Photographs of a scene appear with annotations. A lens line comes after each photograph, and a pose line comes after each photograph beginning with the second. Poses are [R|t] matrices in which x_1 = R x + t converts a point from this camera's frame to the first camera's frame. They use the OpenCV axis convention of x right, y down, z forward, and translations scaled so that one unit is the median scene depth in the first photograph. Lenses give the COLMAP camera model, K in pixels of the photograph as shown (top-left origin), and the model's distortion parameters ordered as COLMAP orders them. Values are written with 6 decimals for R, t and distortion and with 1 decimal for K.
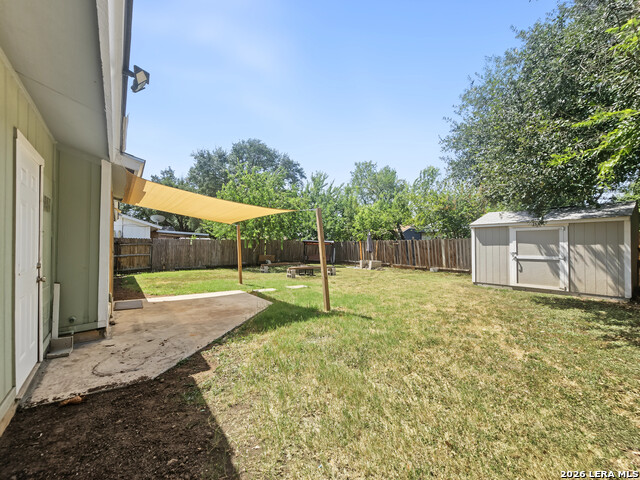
lens RADIAL K [[275.1, 0, 322.6], [0, 275.1, 235.0], [0, 0, 1]] dist [0.001147, 0.000664]
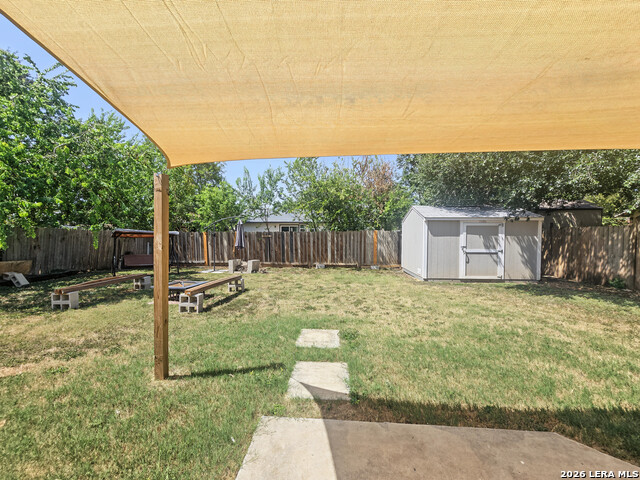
lens RADIAL K [[275.1, 0, 322.6], [0, 275.1, 235.0], [0, 0, 1]] dist [0.001147, 0.000664]
pose [[0.662301, 0.002689, 0.749233, -0.317017], [-0.028542, 0.999358, 0.021644, 0.010369], [-0.748694, -0.035719, 0.661953, 0.532642]]
